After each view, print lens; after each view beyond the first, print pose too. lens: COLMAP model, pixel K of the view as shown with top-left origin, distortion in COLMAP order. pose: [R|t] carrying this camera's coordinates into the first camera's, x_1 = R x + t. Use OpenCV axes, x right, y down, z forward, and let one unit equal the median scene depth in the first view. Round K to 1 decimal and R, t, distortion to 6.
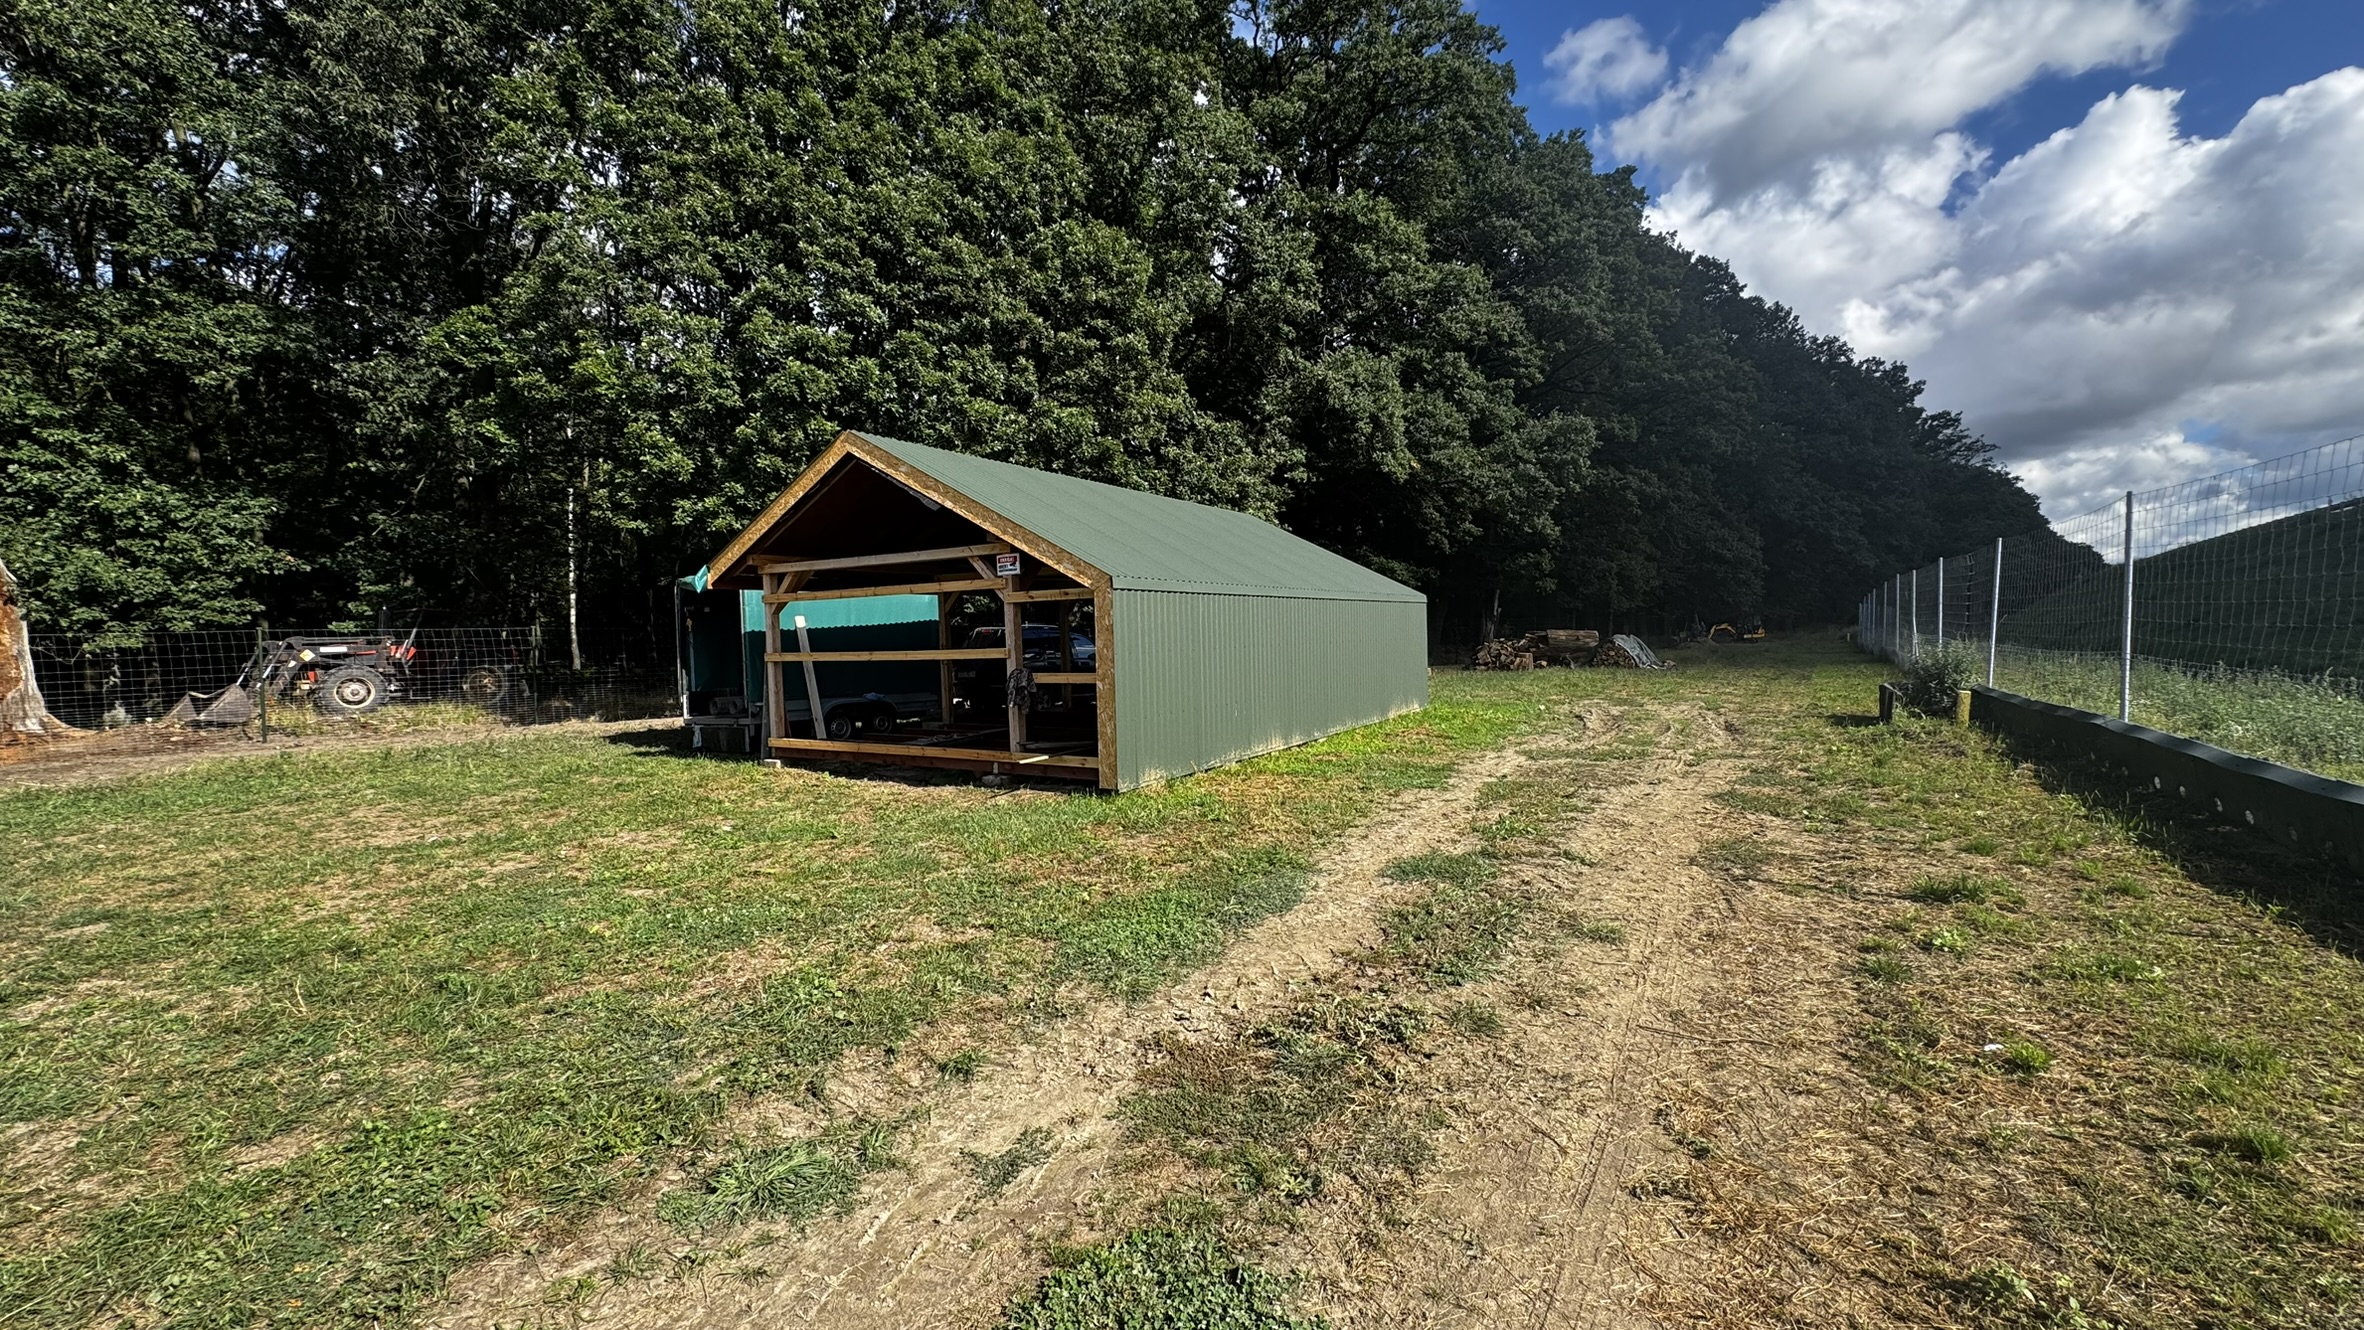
lens RADIAL K [[940.9, 0, 1172.3], [0, 940.9, 667.2], [0, 0, 1]] dist [0.001926, 0.001058]
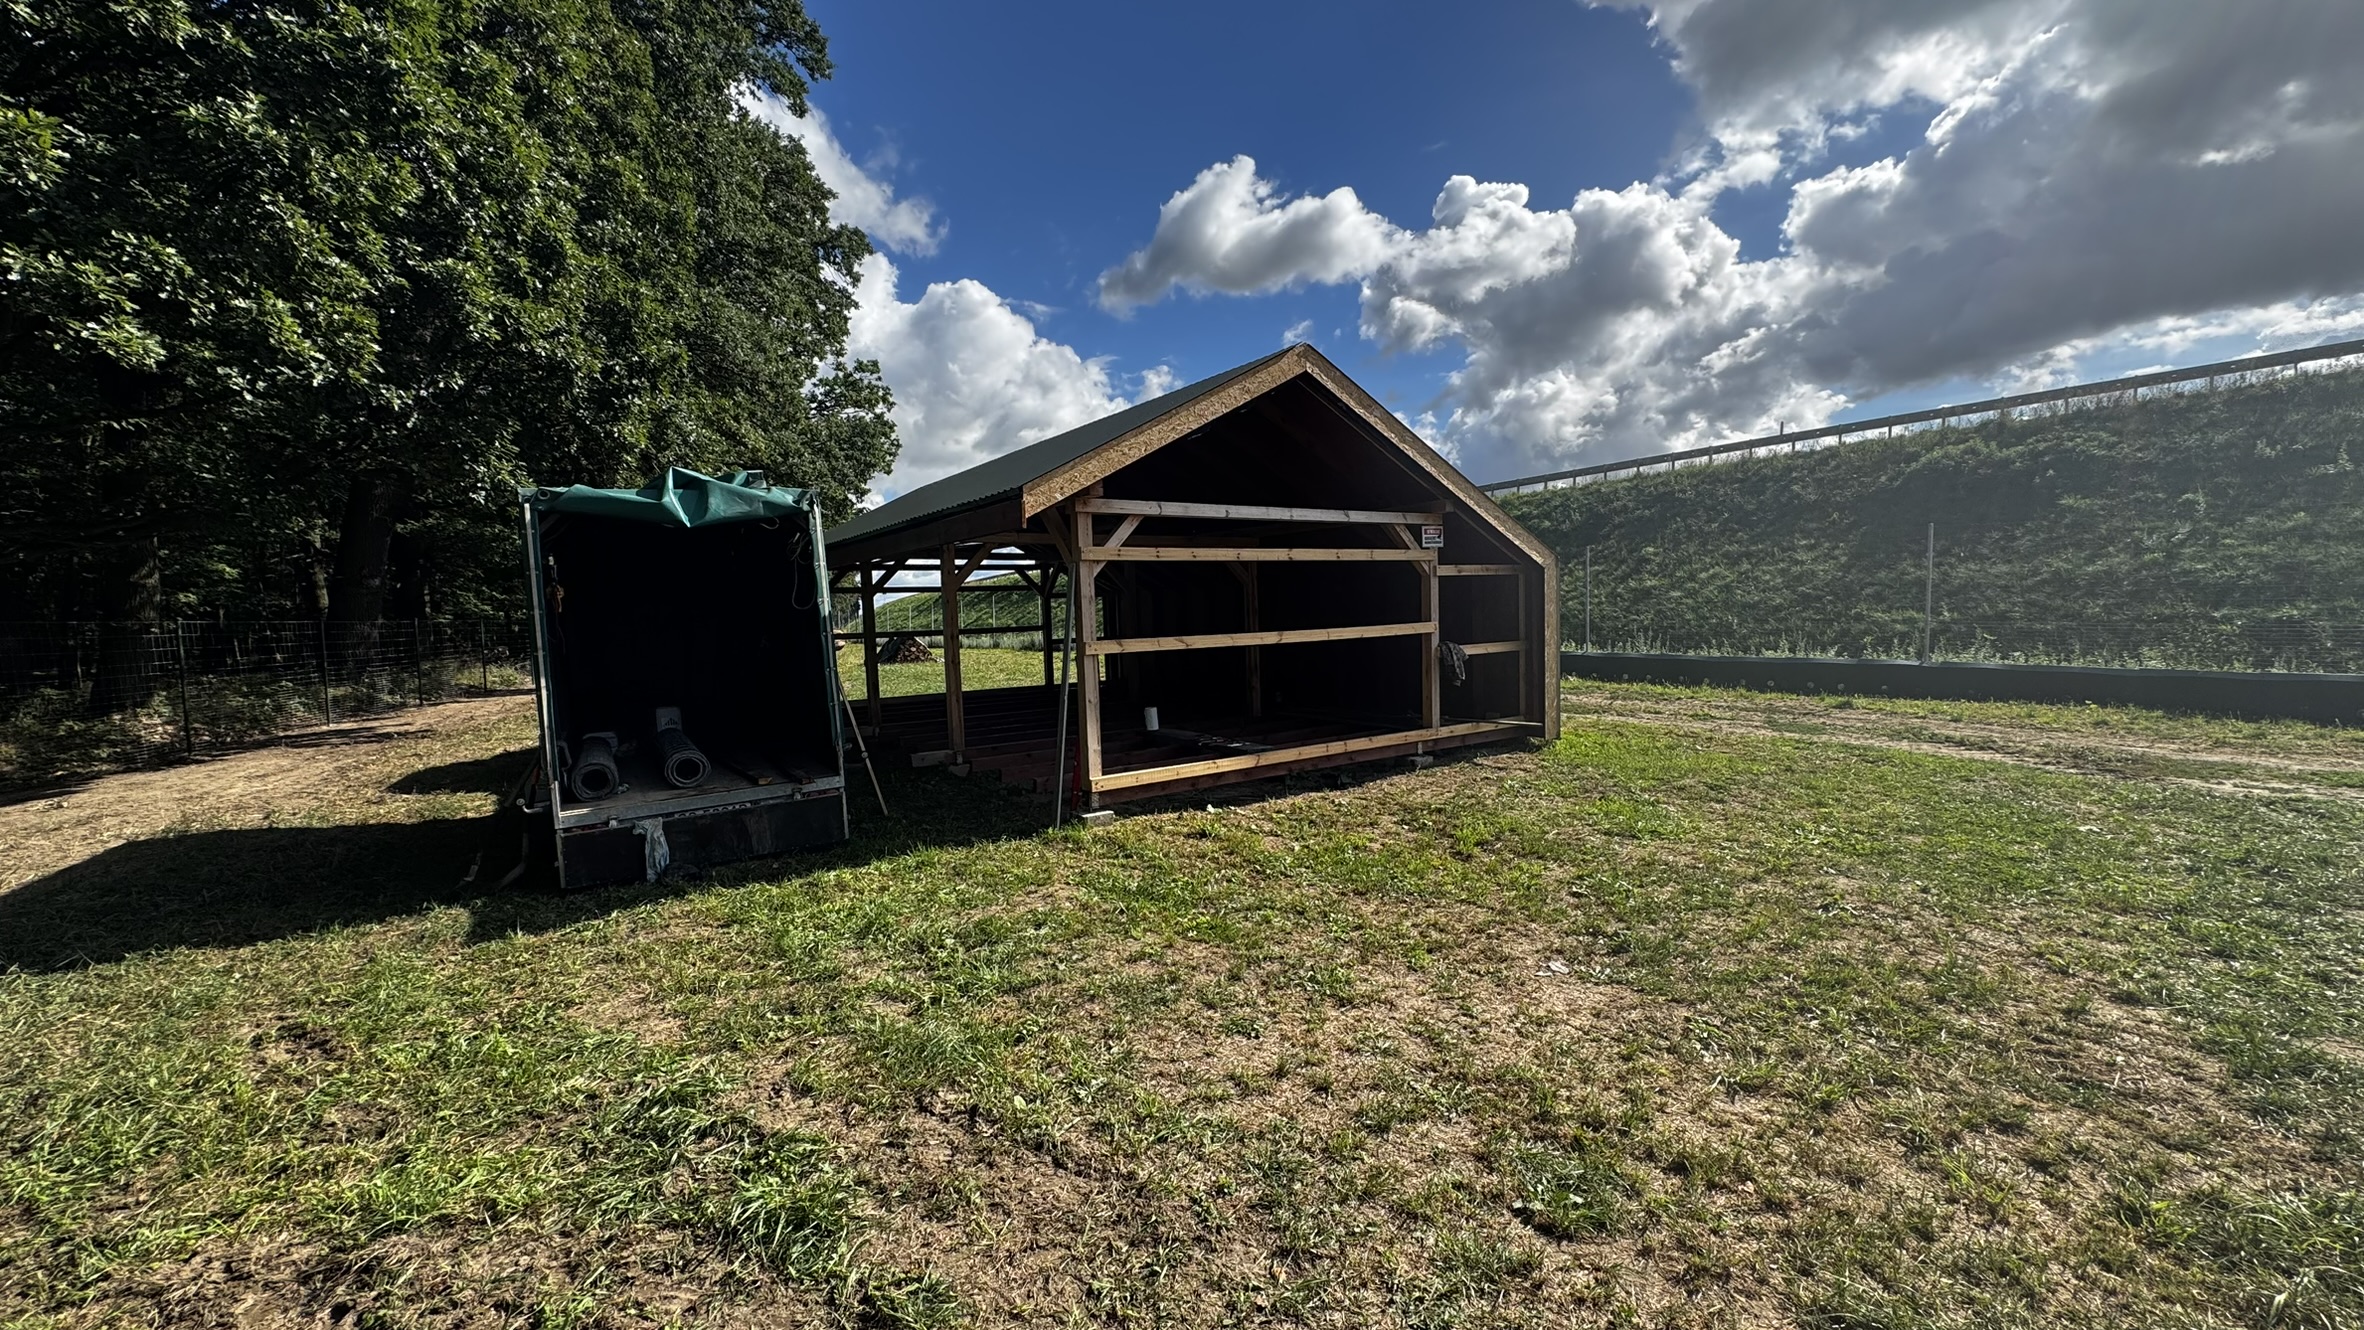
lens RADIAL K [[940.9, 0, 1174.8], [0, 940.9, 657.9], [0, 0, 1]] dist [0.001926, 0.001058]
pose [[0.408265, -0.034820, 0.912199, -0.823460], [0.053970, 0.998445, 0.013957, -0.008383], [-0.911267, 0.043533, 0.409510, 0.594051]]
